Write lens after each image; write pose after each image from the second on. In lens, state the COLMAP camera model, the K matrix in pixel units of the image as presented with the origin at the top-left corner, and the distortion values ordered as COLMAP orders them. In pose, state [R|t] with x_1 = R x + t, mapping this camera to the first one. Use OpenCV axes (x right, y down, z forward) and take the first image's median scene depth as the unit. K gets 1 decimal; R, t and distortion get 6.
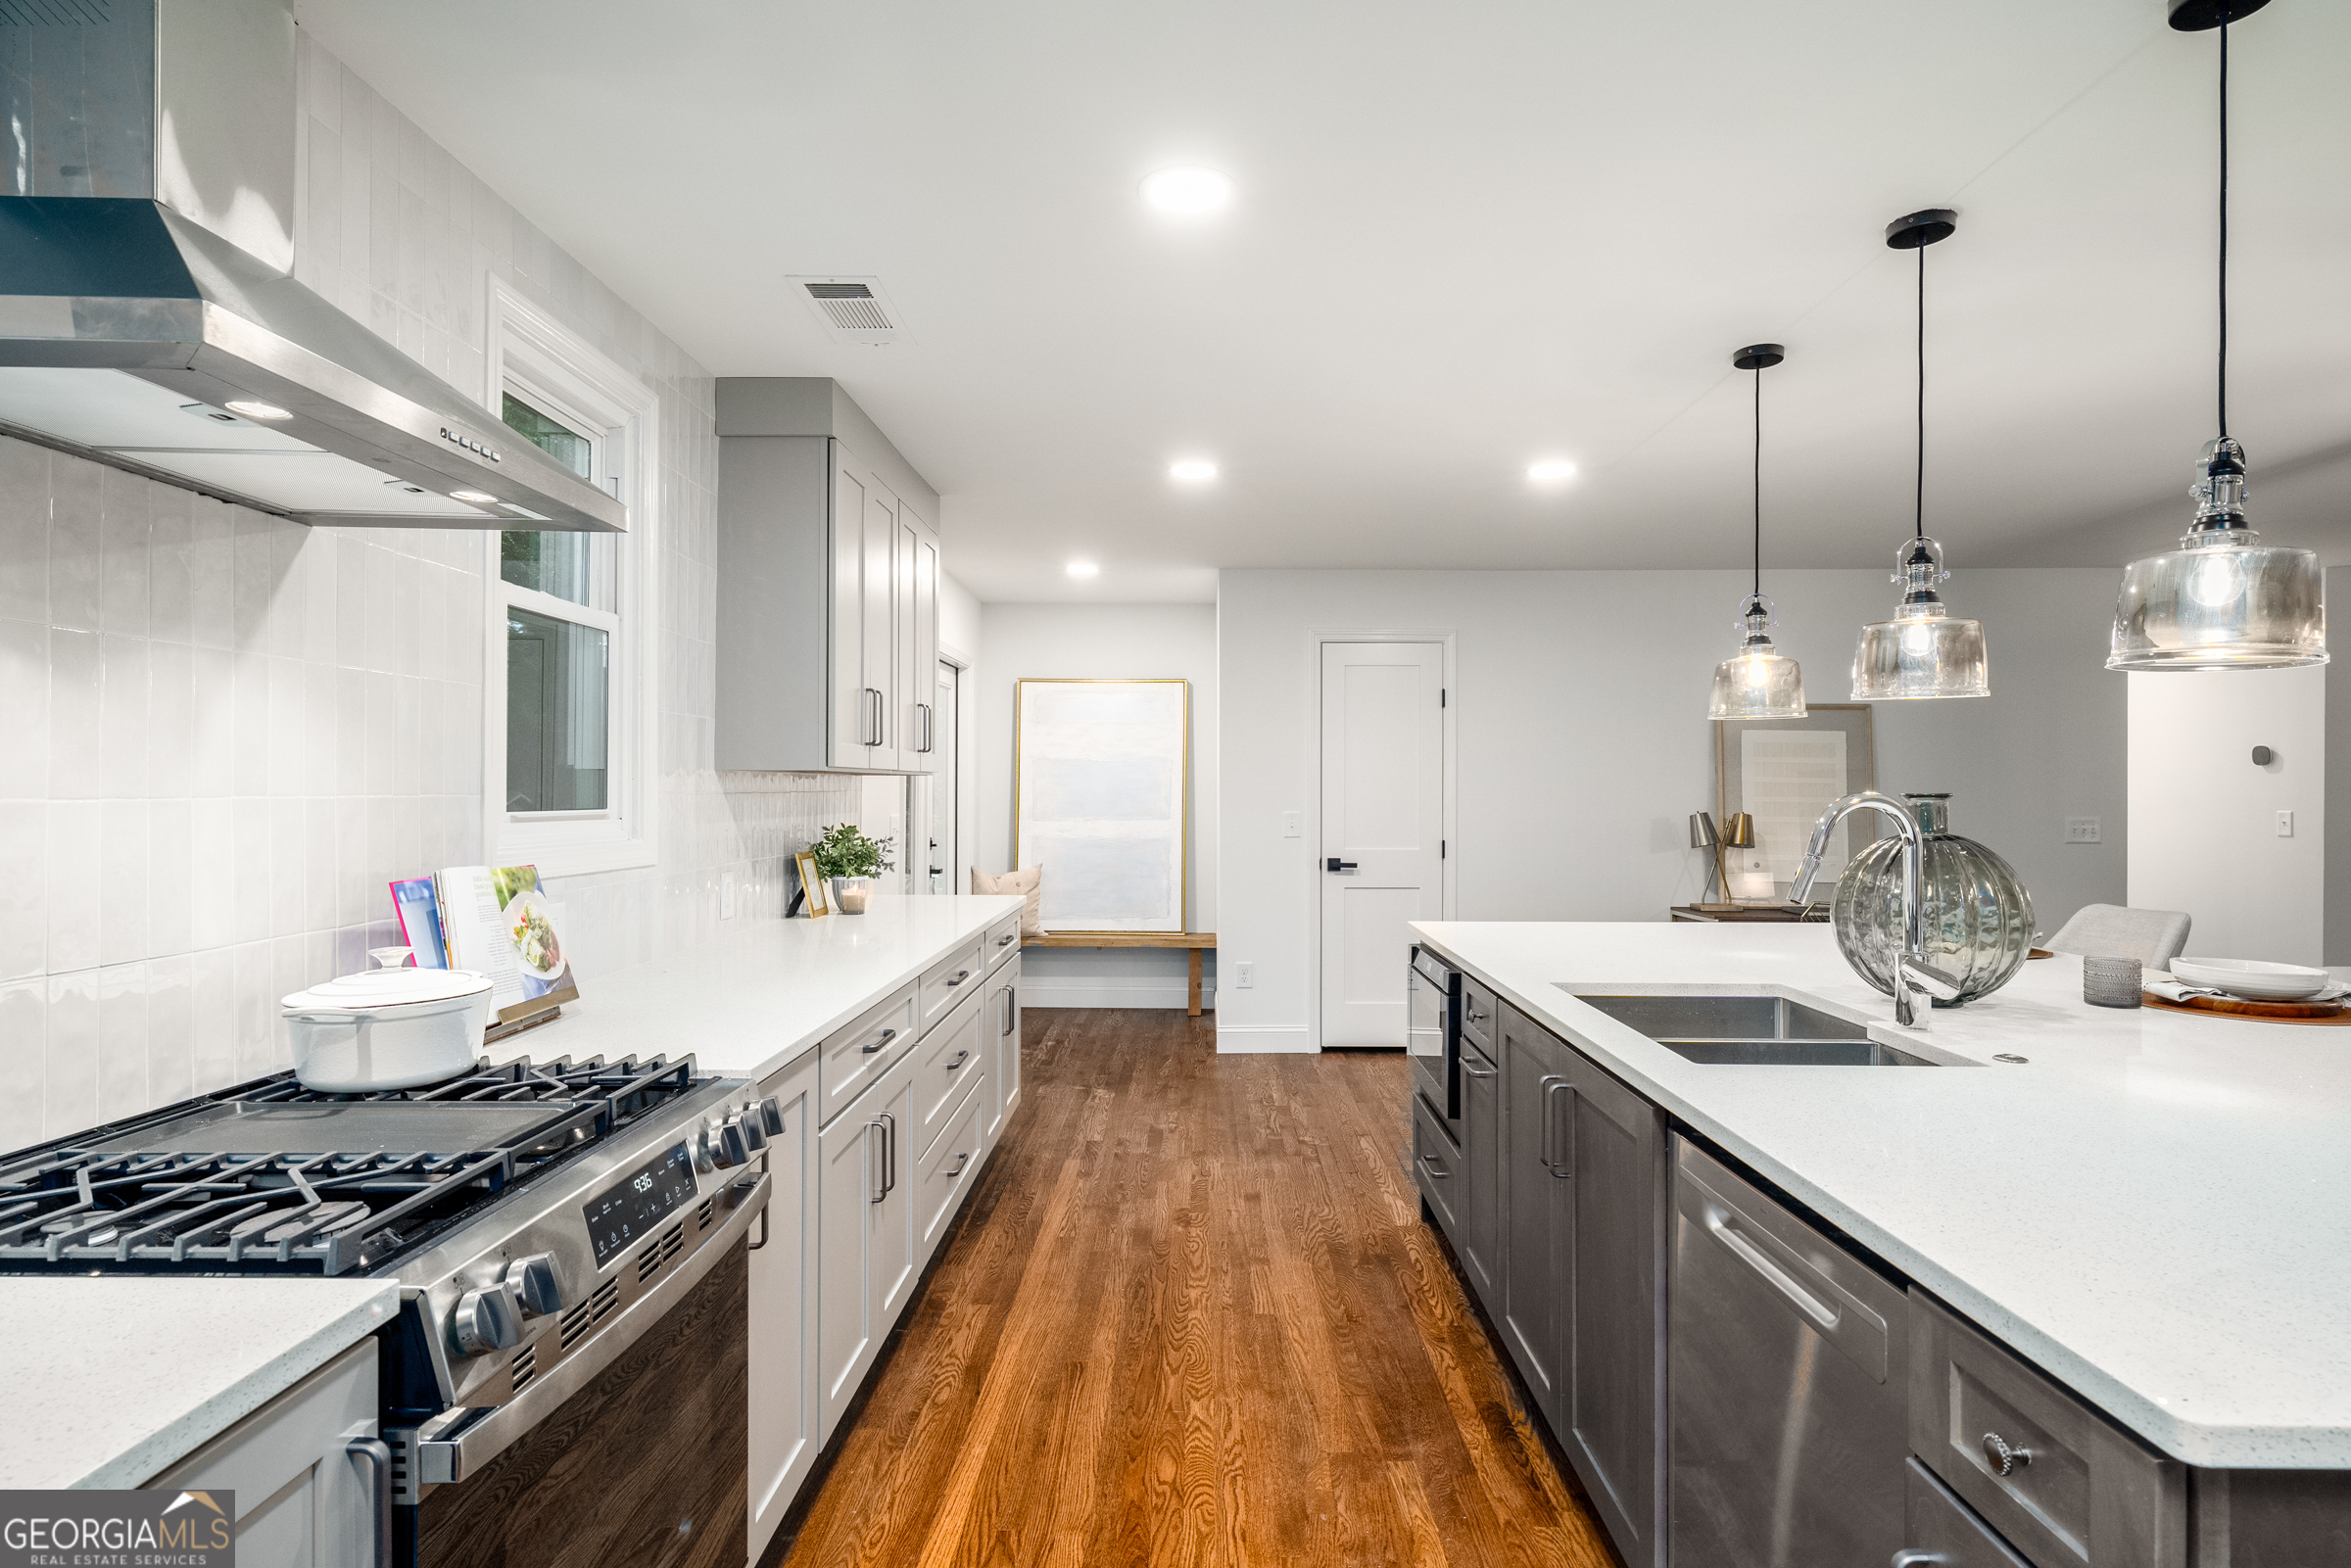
lens RADIAL K [[1196.3, 0, 1182.3], [0, 1196.3, 791.9], [0, 0, 1]] dist [-0.000529, -0.000975]
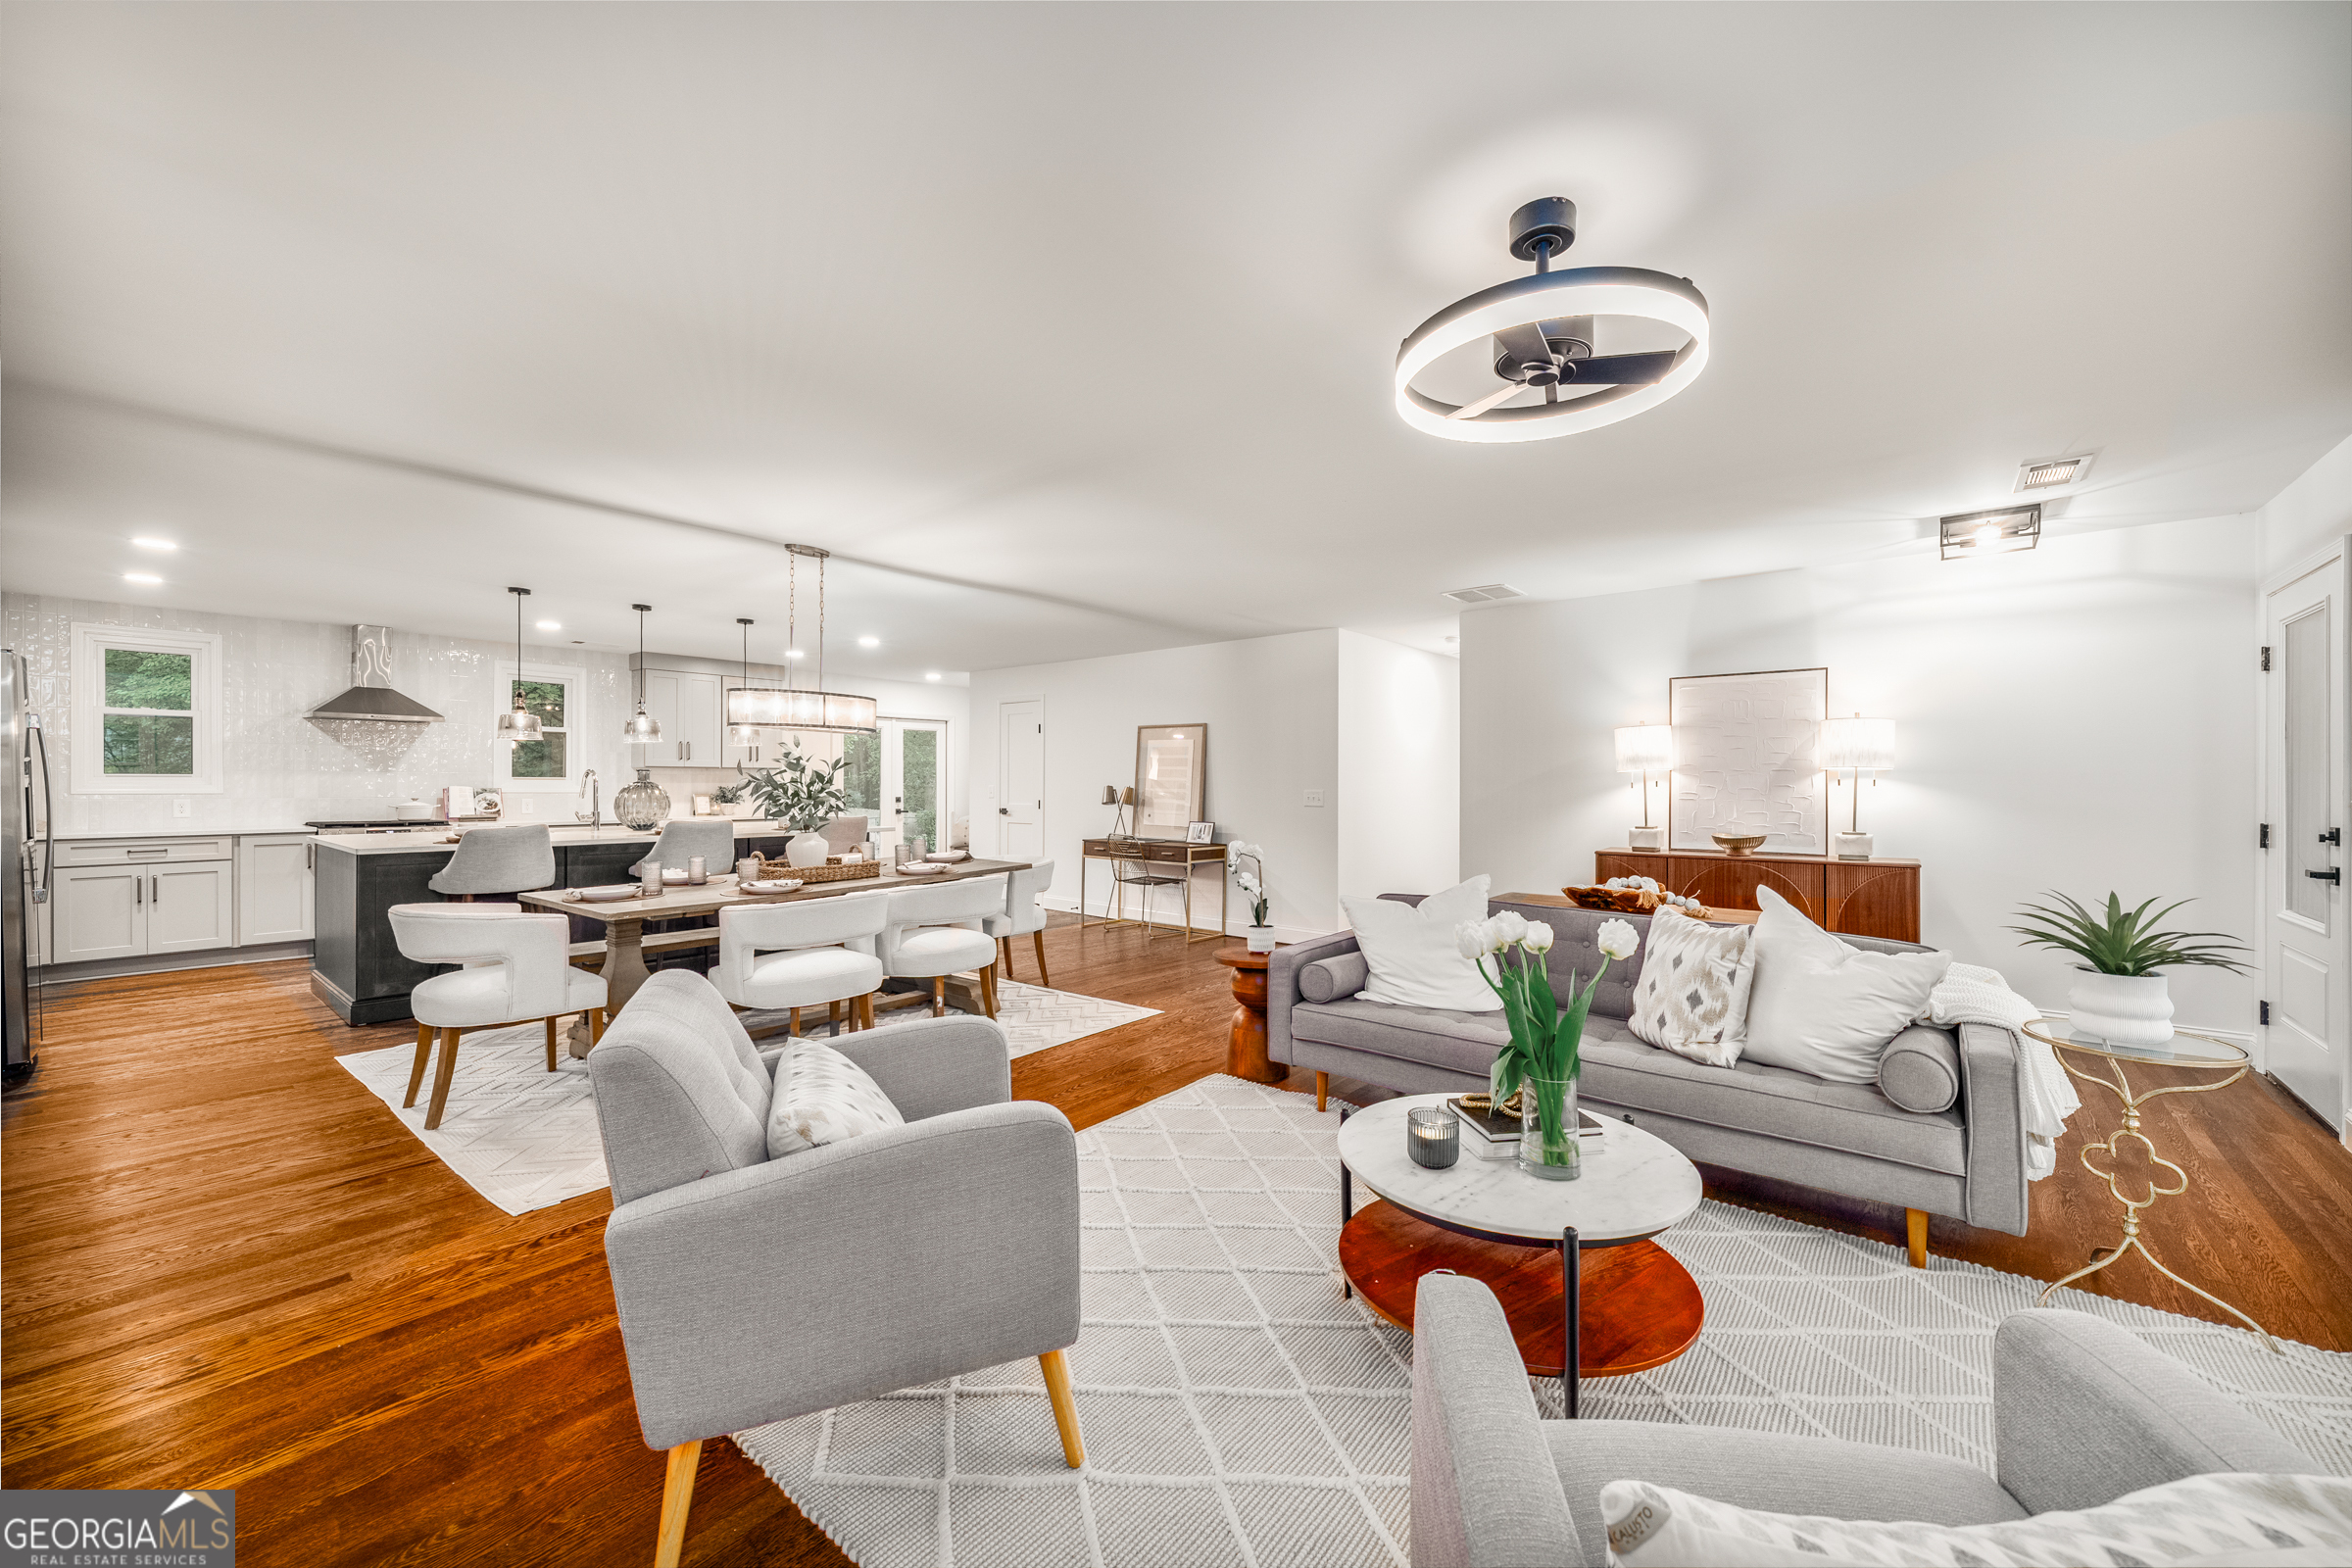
lens RADIAL K [[911.7, 0, 1178.2], [0, 911.7, 781.2], [0, 0, 1]] dist [-0.003358, -0.000181]
pose [[0.780950, -0.001129, -0.624593, 2.831837], [-0.002896, 0.999981, -0.005429, 0.035584], [0.624587, 0.006049, 0.780932, -0.071262]]
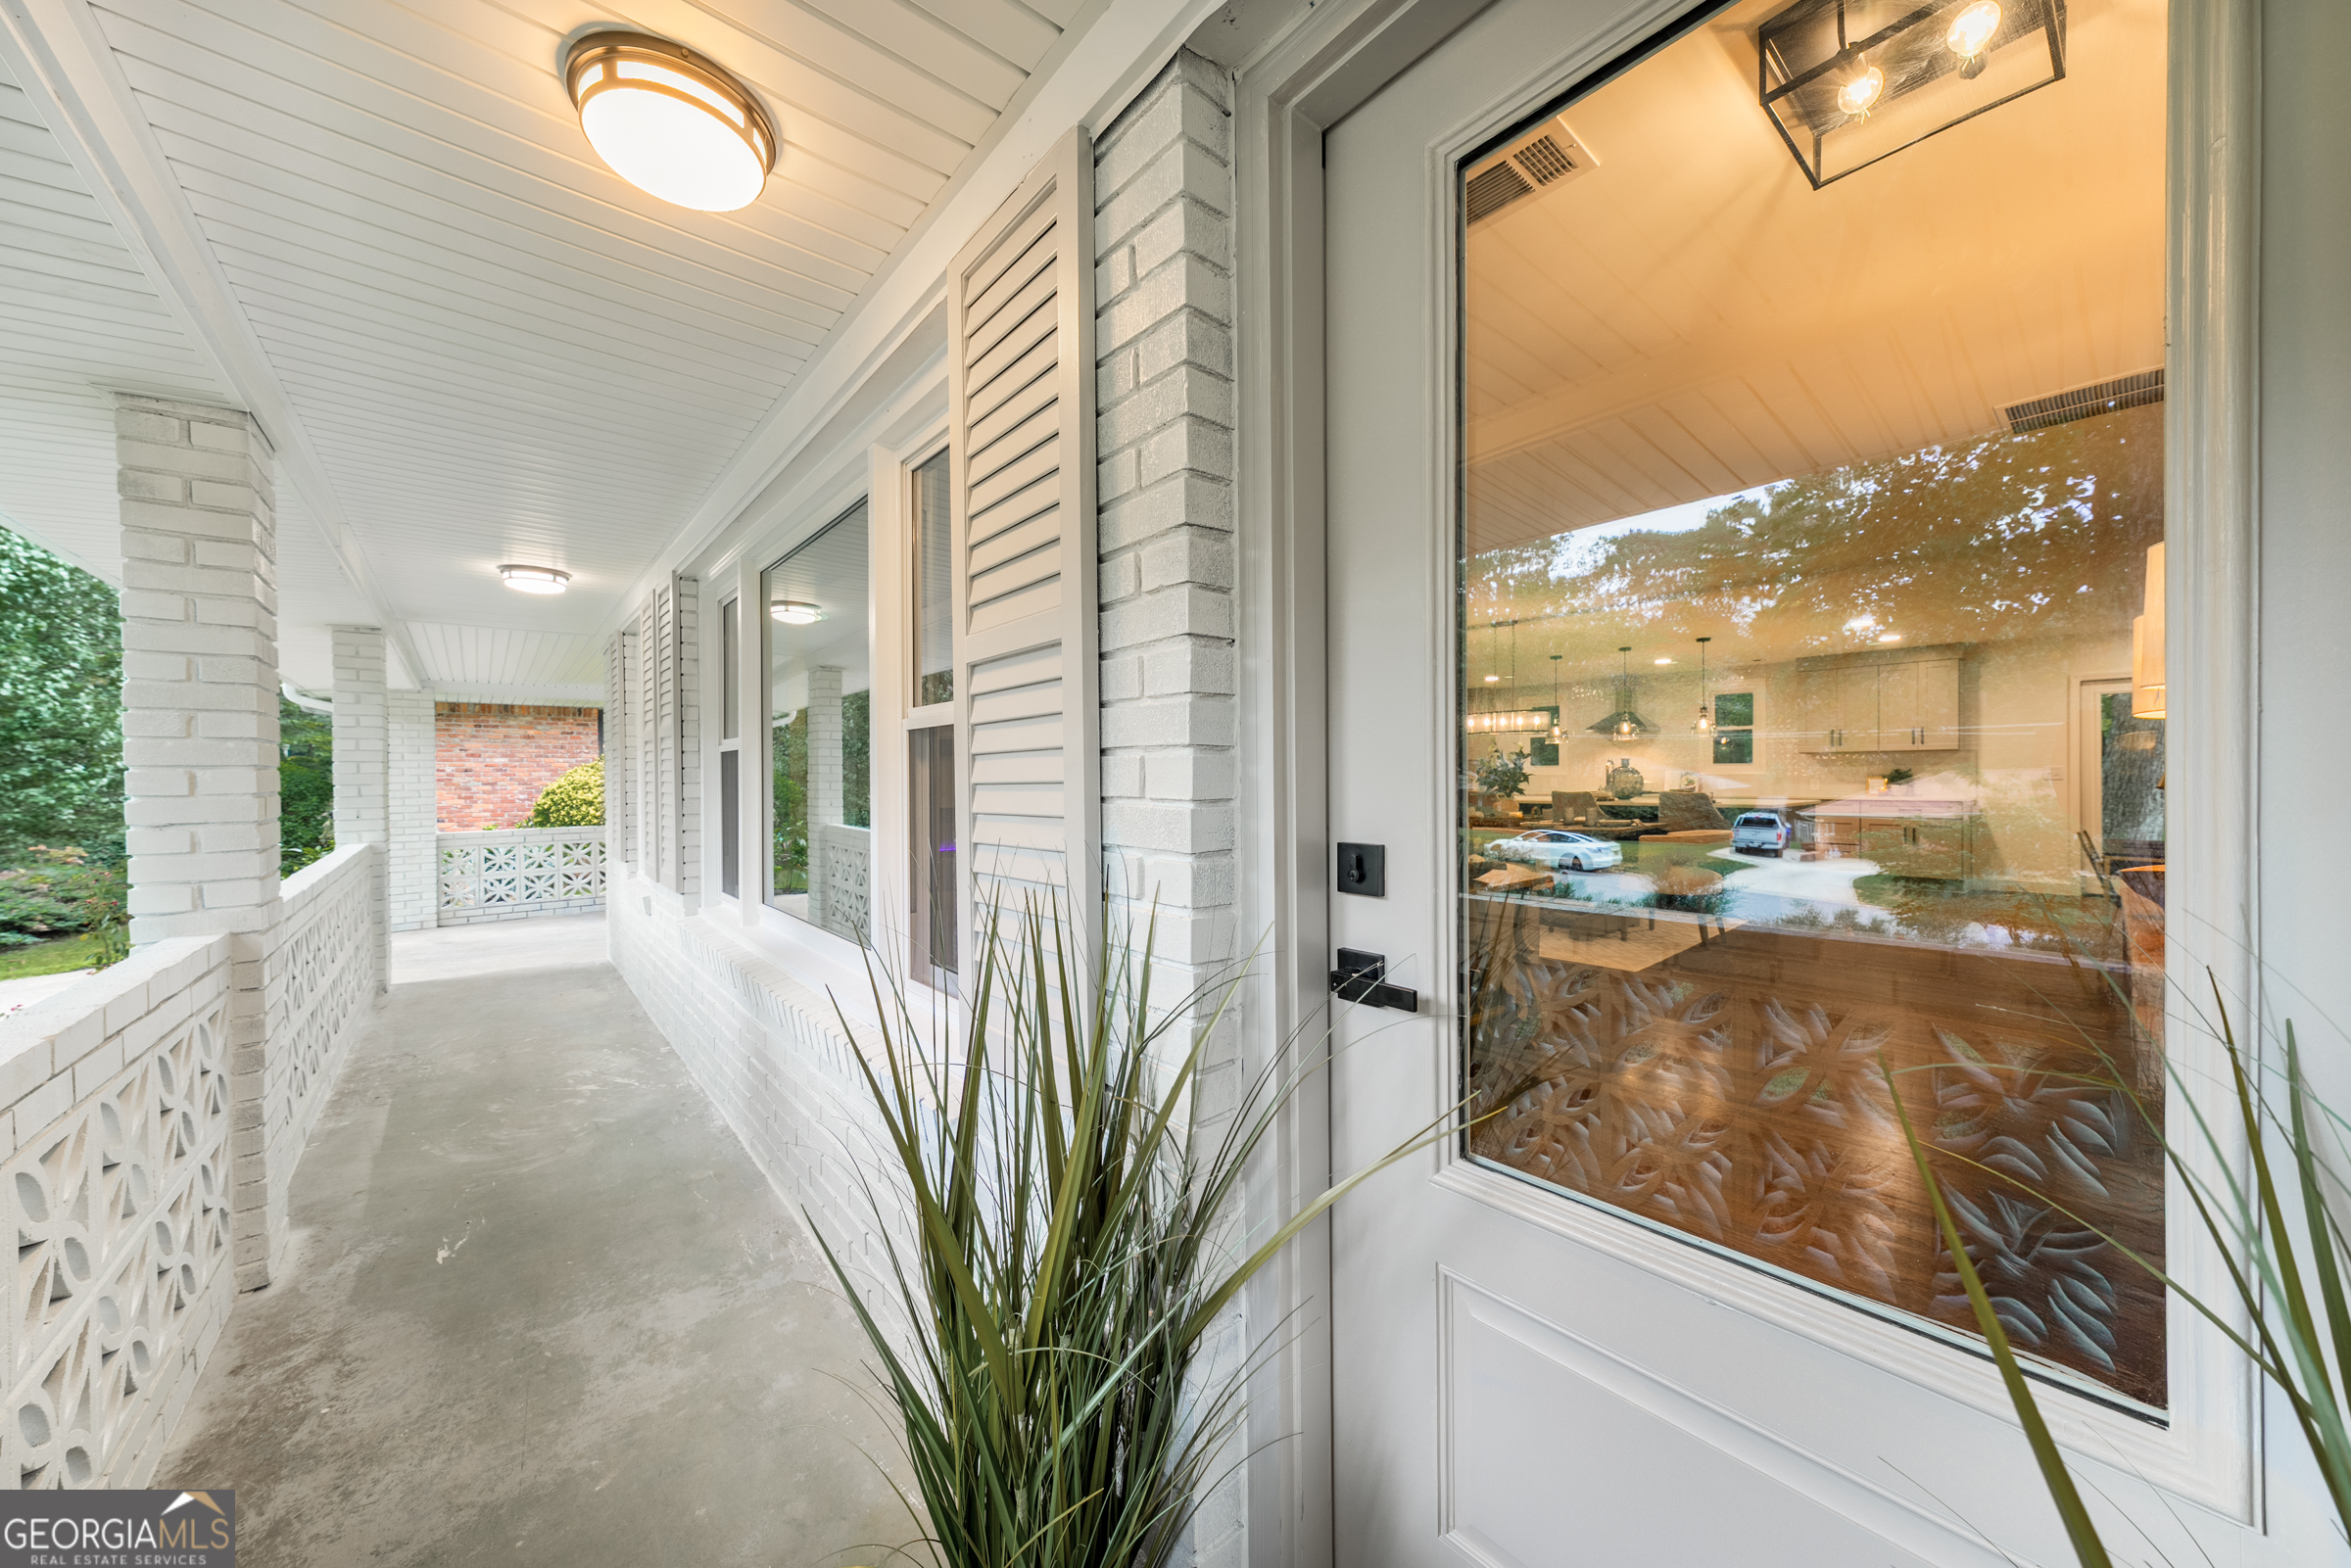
lens RADIAL K [[829.1, 0, 1176.6], [0, 829.1, 787.1], [0, 0, 1]] dist [-0.002975, -0.000096]
pose [[-0.745211, 0.012334, -0.666715, 3.607806], [0.004203, 0.999896, 0.013800, 0.054401], [0.666816, 0.007482, -0.745185, 1.930108]]
